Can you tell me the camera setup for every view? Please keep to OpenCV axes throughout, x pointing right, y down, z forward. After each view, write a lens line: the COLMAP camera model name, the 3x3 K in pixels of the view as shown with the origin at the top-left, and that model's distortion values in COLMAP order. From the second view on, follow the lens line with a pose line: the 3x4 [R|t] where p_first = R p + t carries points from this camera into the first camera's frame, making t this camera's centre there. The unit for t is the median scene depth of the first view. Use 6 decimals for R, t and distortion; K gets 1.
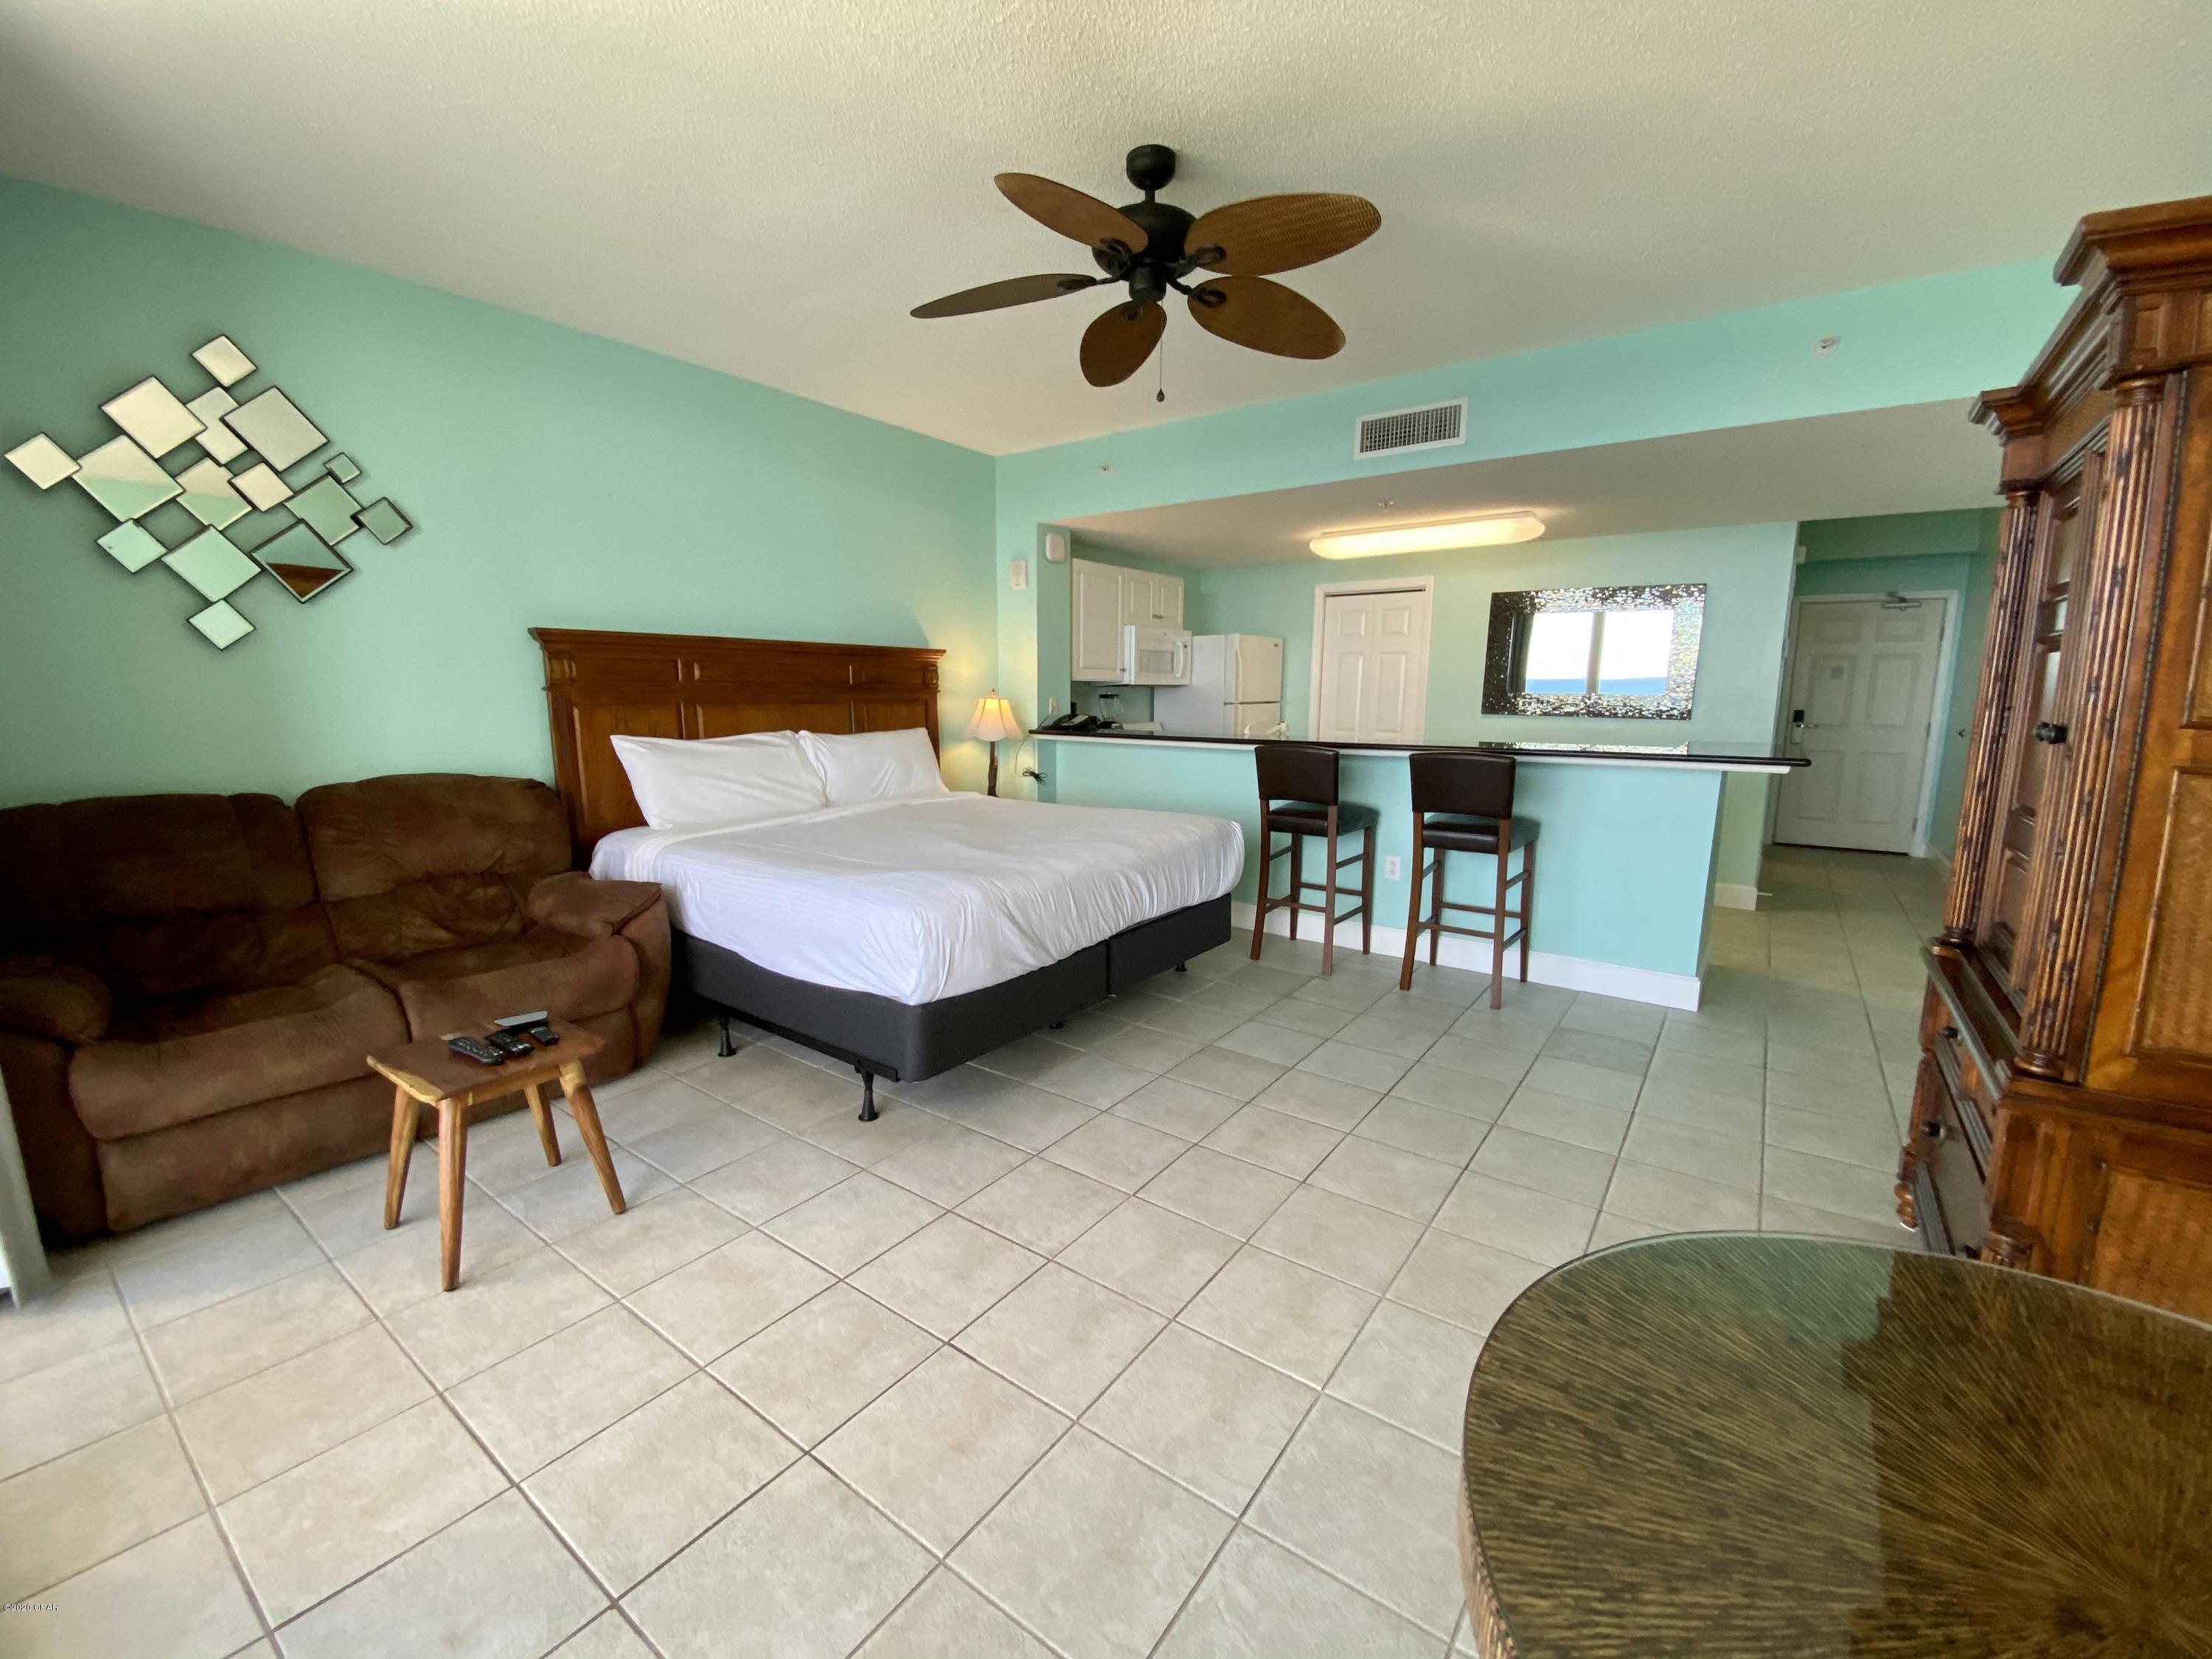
lens RADIAL K [[898.4, 0, 1101.9], [0, 898.4, 829.8], [0, 0, 1]] dist [0.002668, -0.009609]
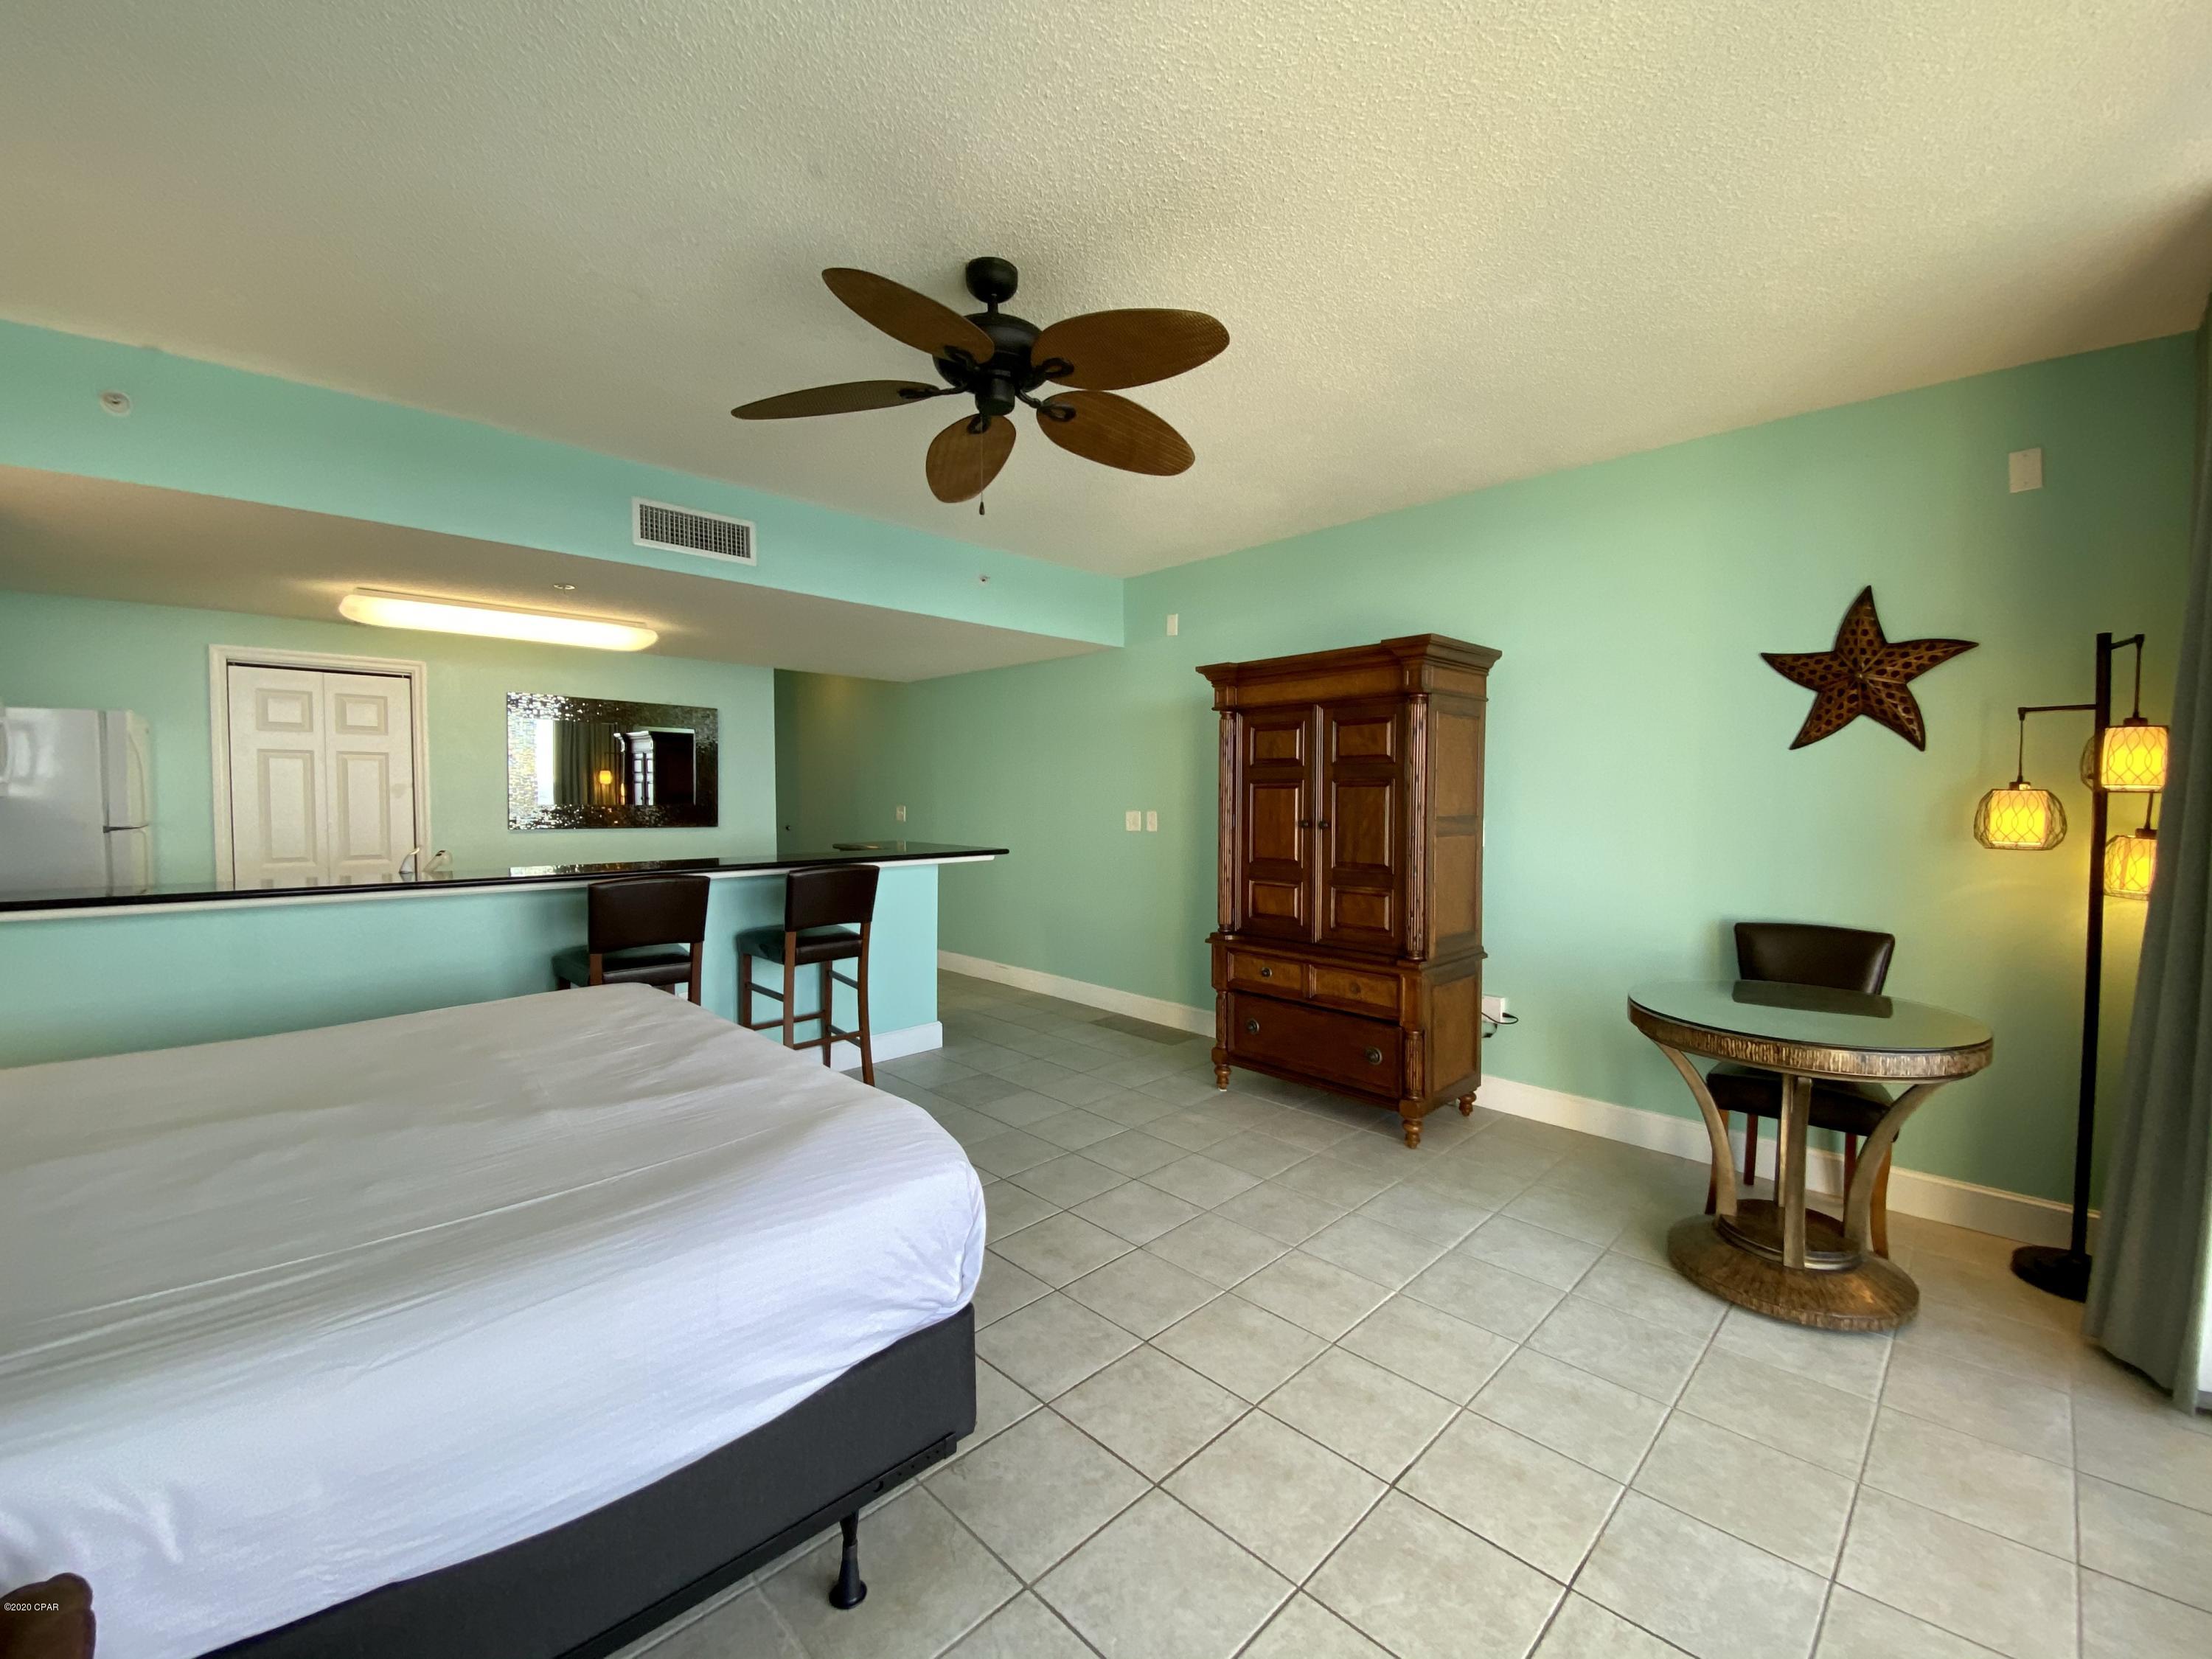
lens RADIAL K [[898.4, 0, 1096.9], [0, 898.4, 832.9], [0, 0, 1]] dist [0.002668, -0.009609]
pose [[0.160566, -0.048916, 0.985812, -0.621092], [0.152262, 0.988043, 0.024227, -0.110639], [-0.975210, 0.146212, 0.166094, 0.563890]]
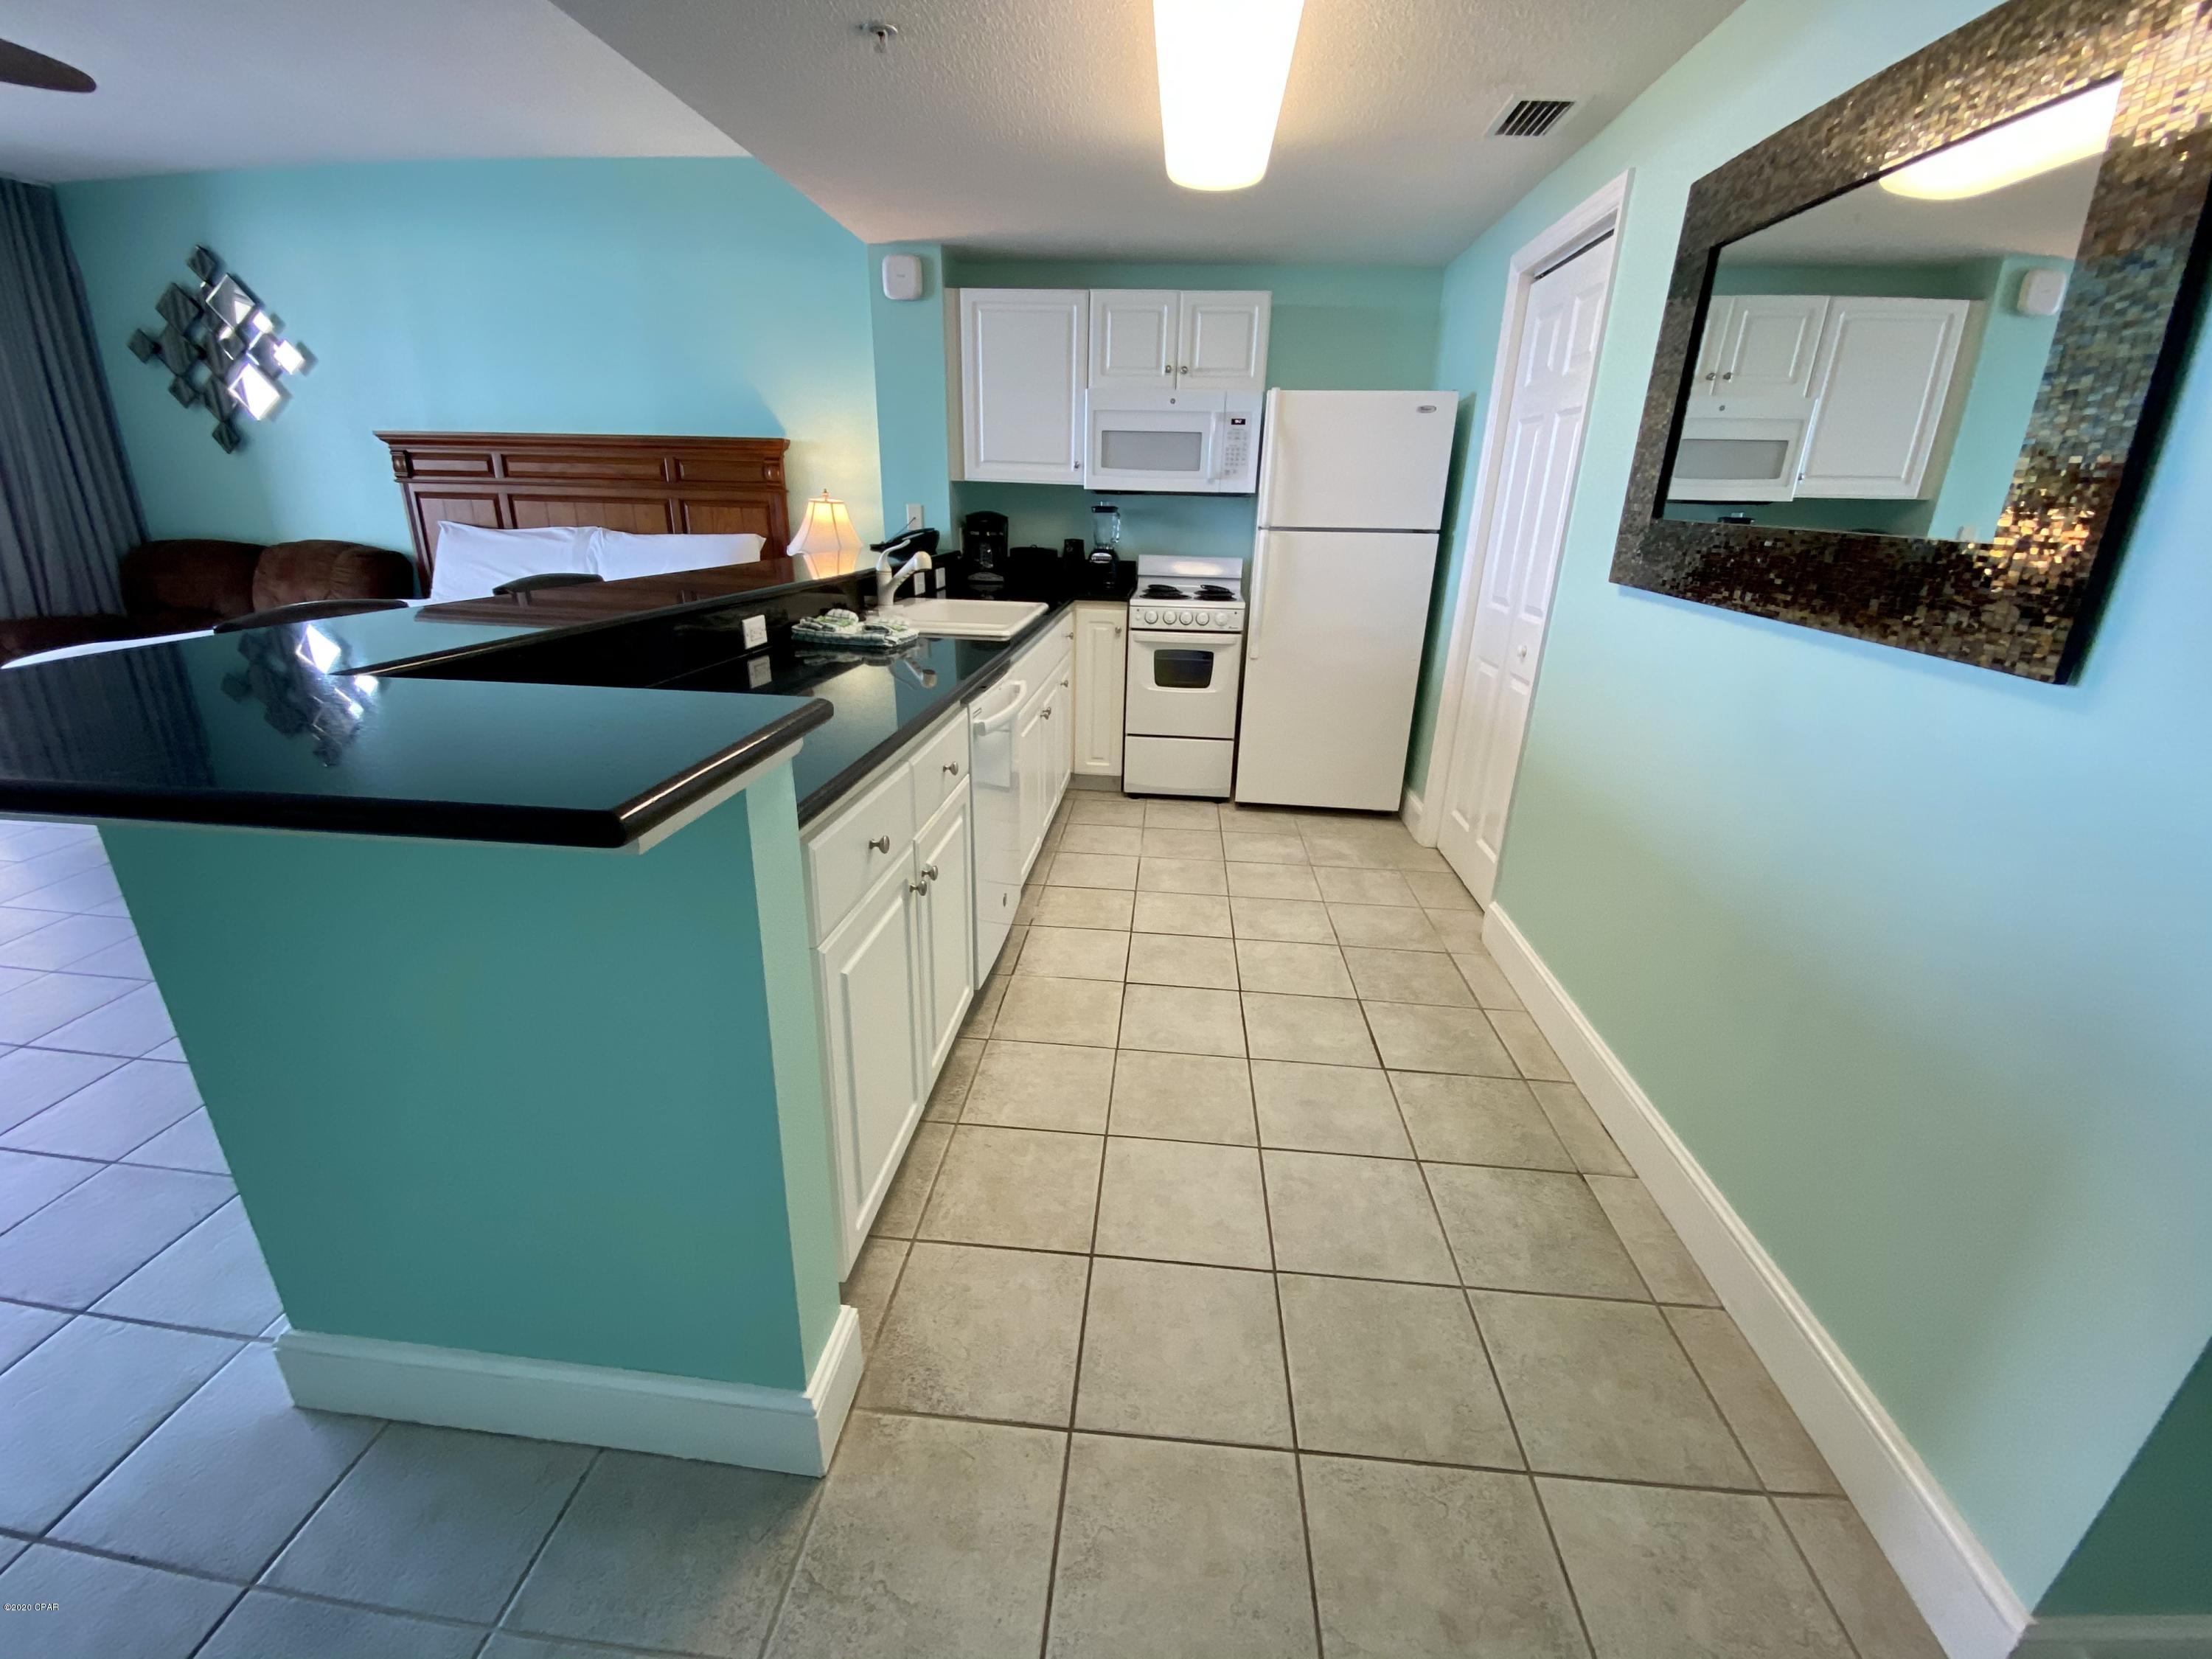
lens RADIAL K [[898.4, 0, 1091.6], [0, 898.4, 819.6], [0, 0, 1]] dist [0.002668, -0.009609]
pose [[0.509793, 0.299508, -0.806478, 1.141986], [-0.157415, 0.954089, 0.254822, -0.184563], [0.845773, -0.002955, 0.533535, 1.210346]]
